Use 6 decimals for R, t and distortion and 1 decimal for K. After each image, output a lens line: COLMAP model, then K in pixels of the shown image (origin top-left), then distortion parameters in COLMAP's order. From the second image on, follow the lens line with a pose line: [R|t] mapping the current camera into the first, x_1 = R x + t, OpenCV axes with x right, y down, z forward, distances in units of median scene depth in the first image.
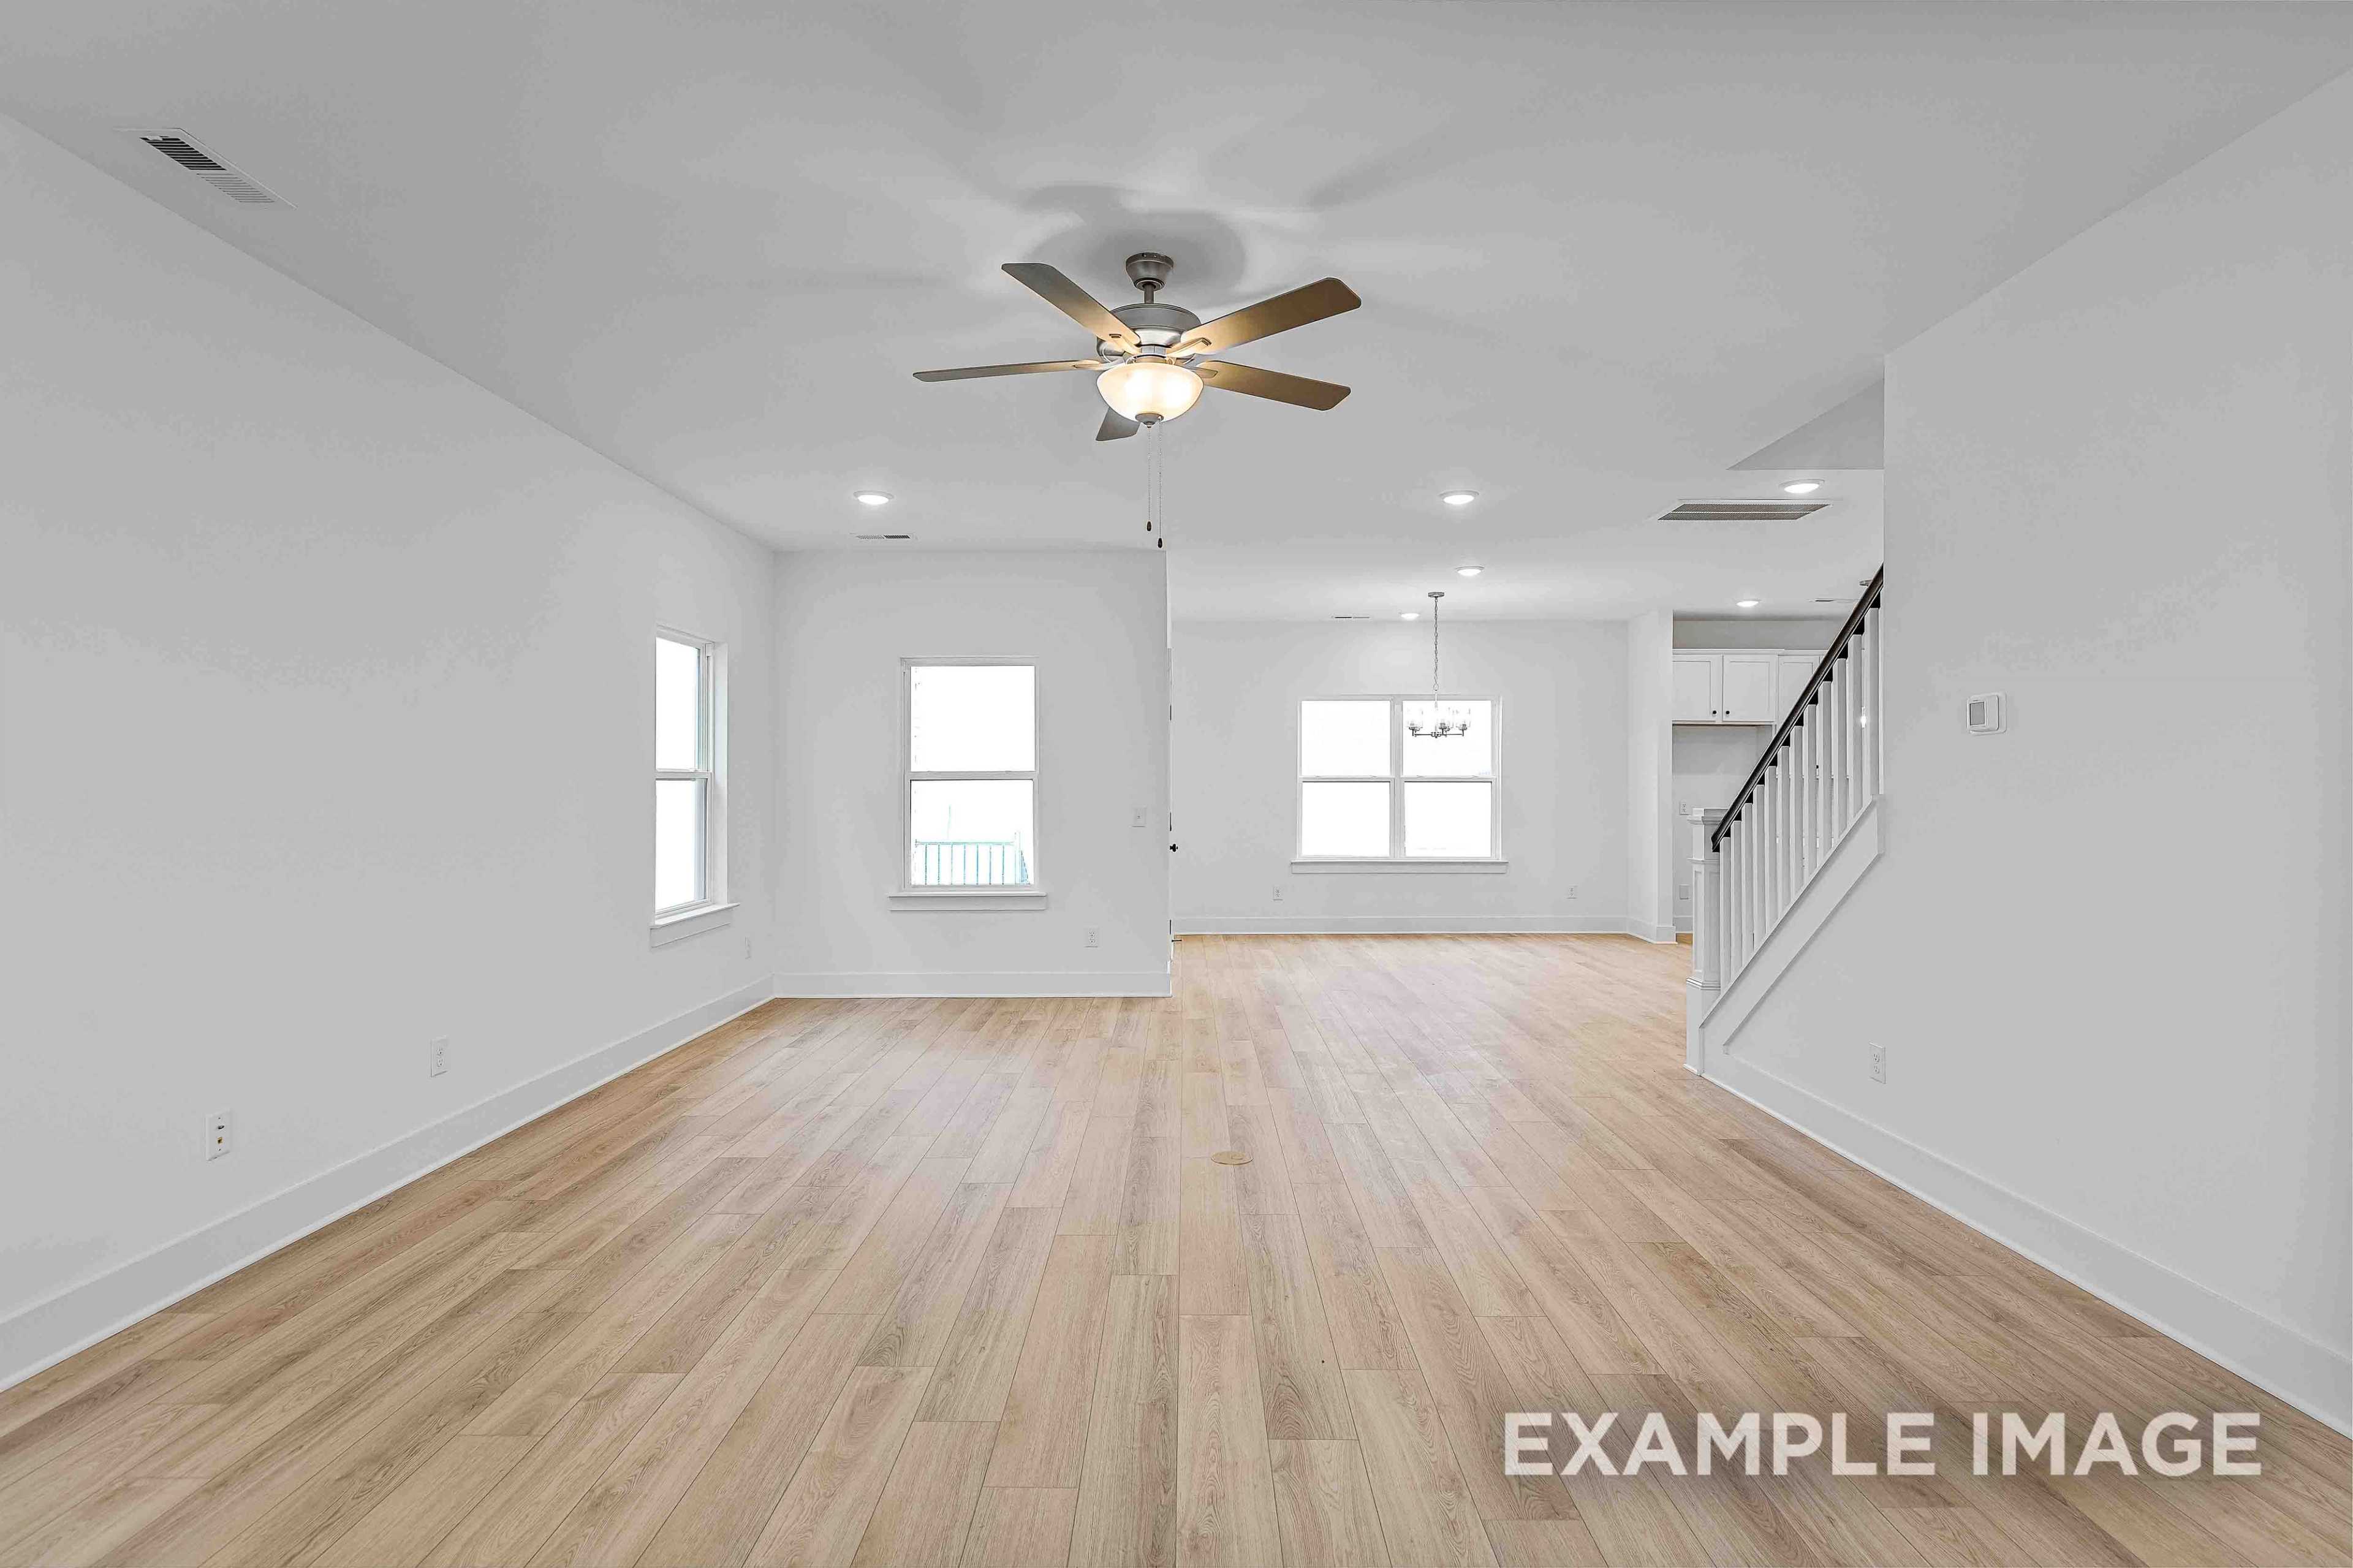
lens RADIAL K [[1188.0, 0, 1164.6], [0, 1188.0, 789.6], [0, 0, 1]] dist [-0.000052, 0.000316]
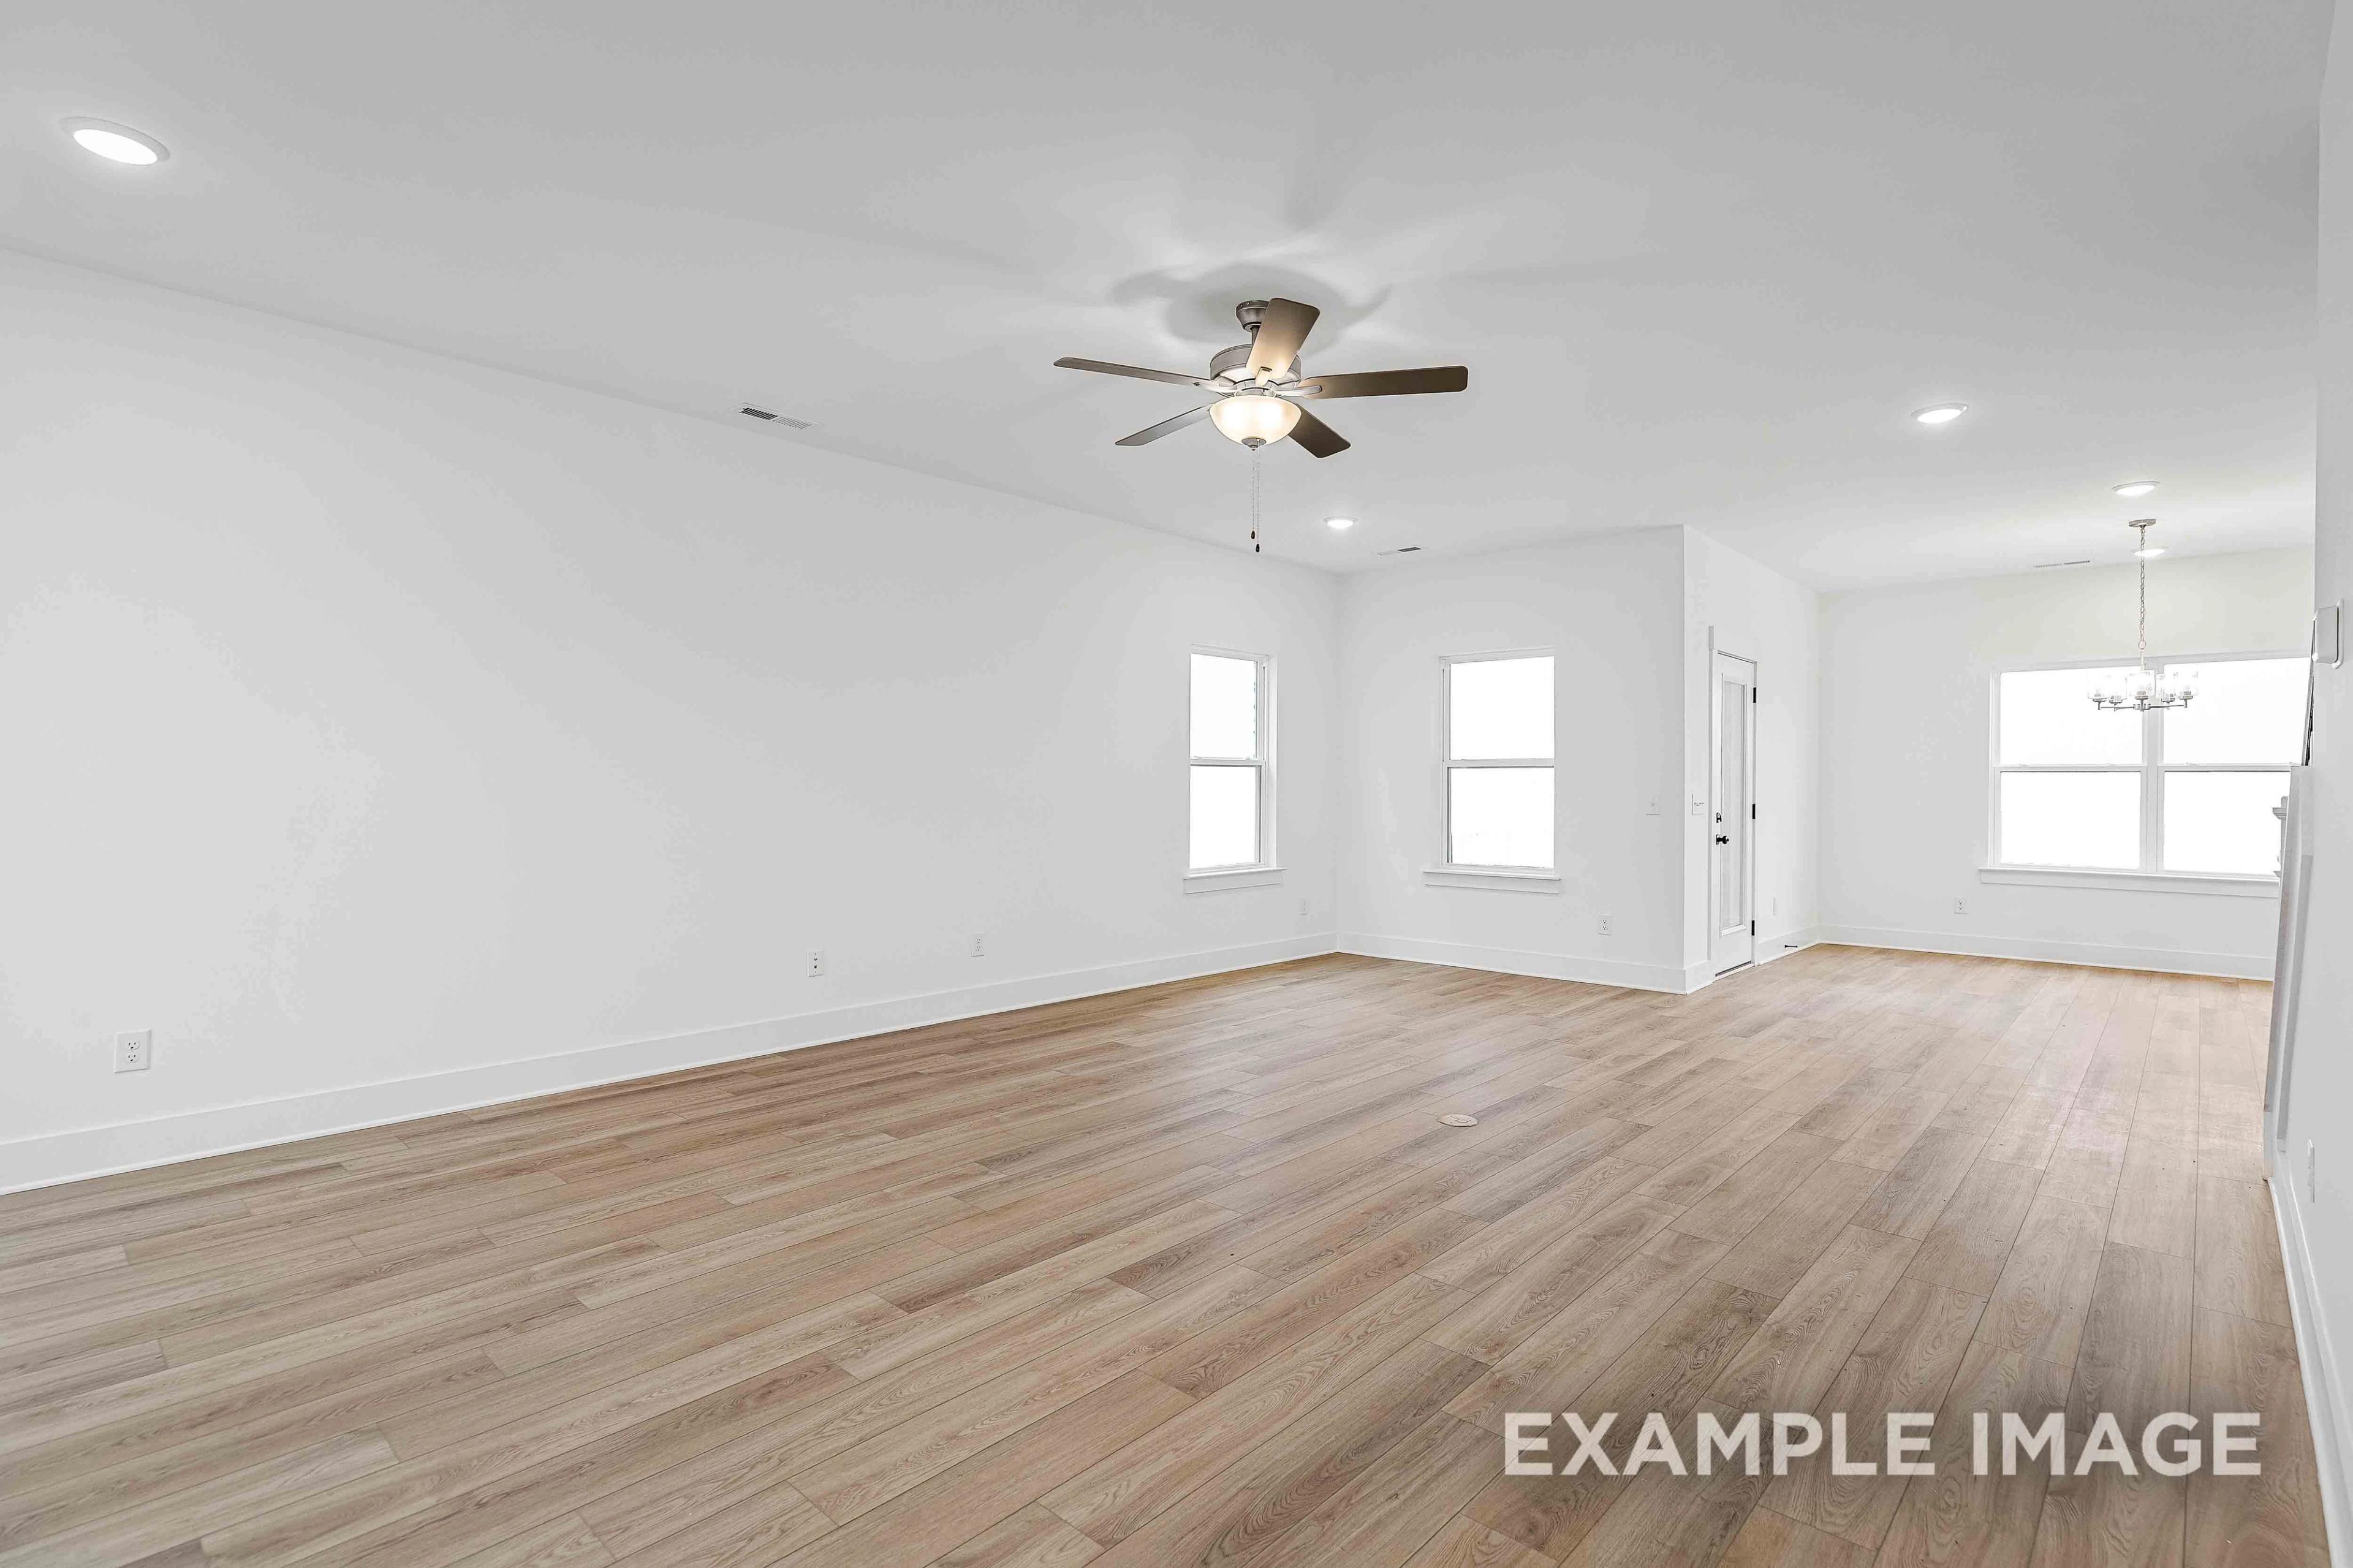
lens RADIAL K [[1120.5, 0, 1172.7], [0, 1120.5, 806.7], [0, 0, 1]] dist [-0.004642, 0.000905]
pose [[0.739548, 0.019777, -0.672813, 0.545730], [-0.008242, 0.999759, 0.020328, 0.016993], [0.673053, -0.009488, 0.739533, 0.108557]]
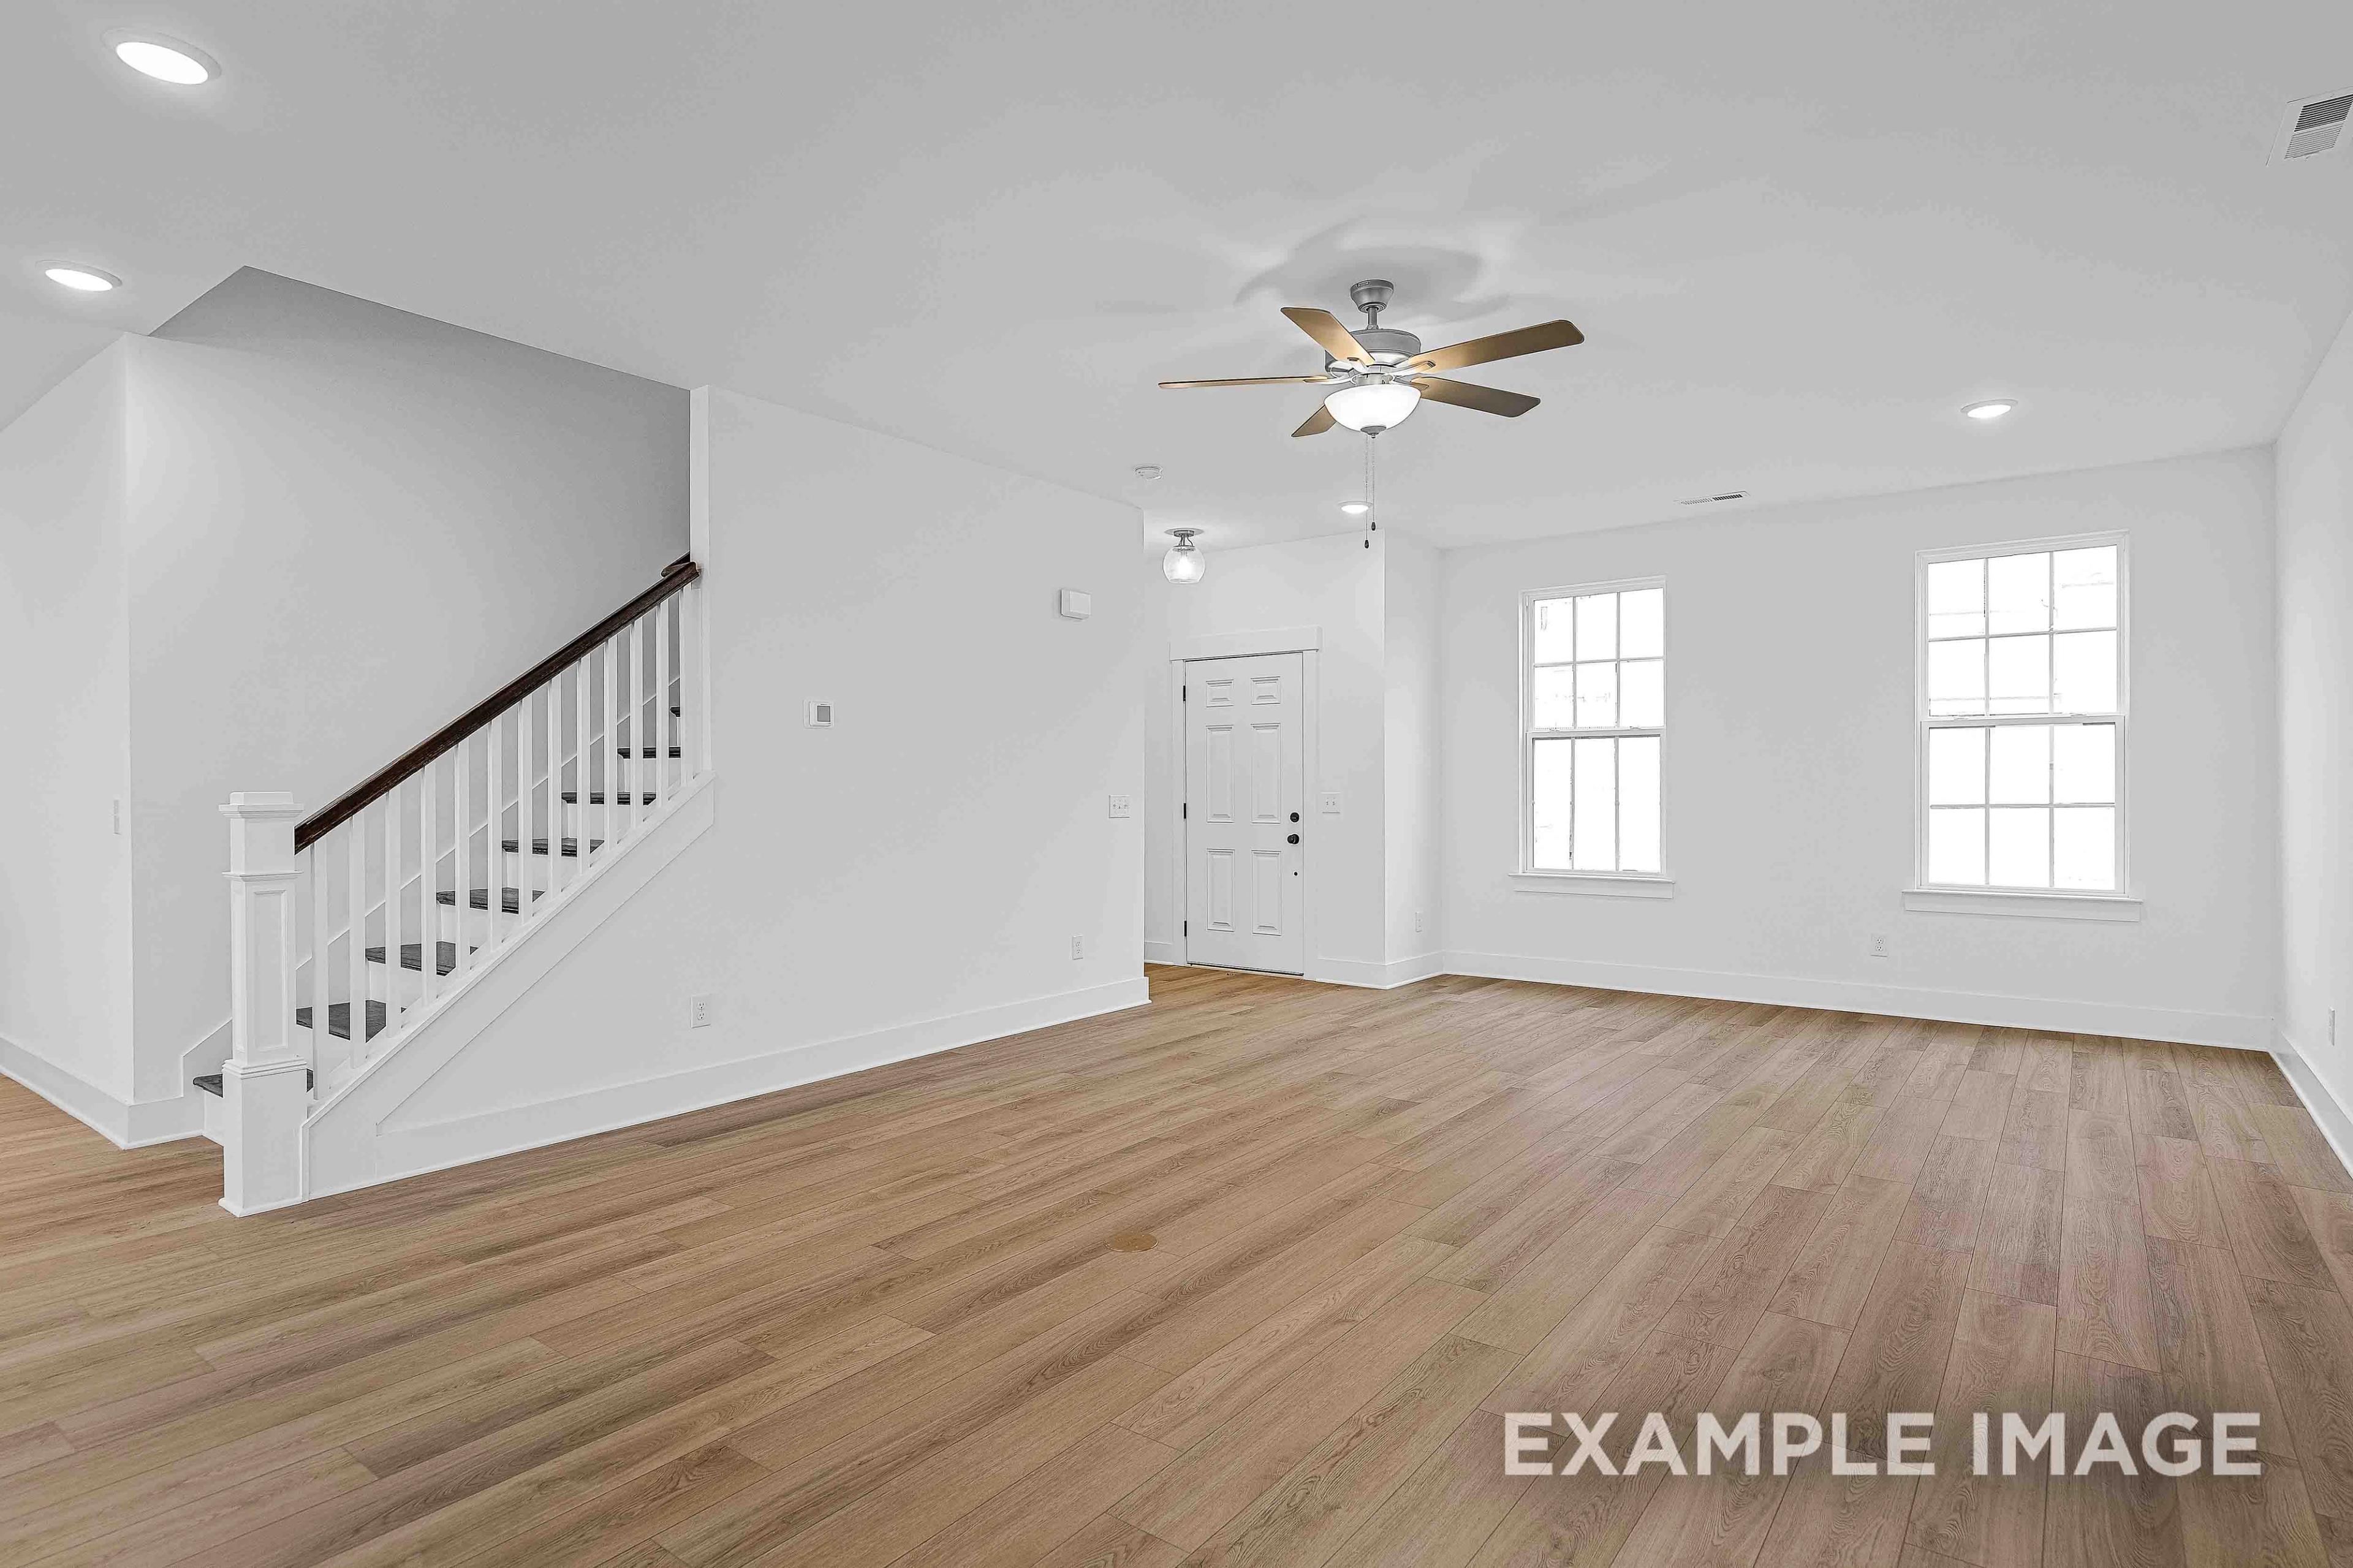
lens RADIAL K [[1188.0, 0, 1170.4], [0, 1188.0, 825.3], [0, 0, 1]] dist [-0.000052, 0.000316]
pose [[-0.804886, -0.017593, 0.593168, -0.425898], [0.004817, 0.999334, 0.036175, 0.015169], [-0.593410, 0.031974, -0.804265, 1.643073]]
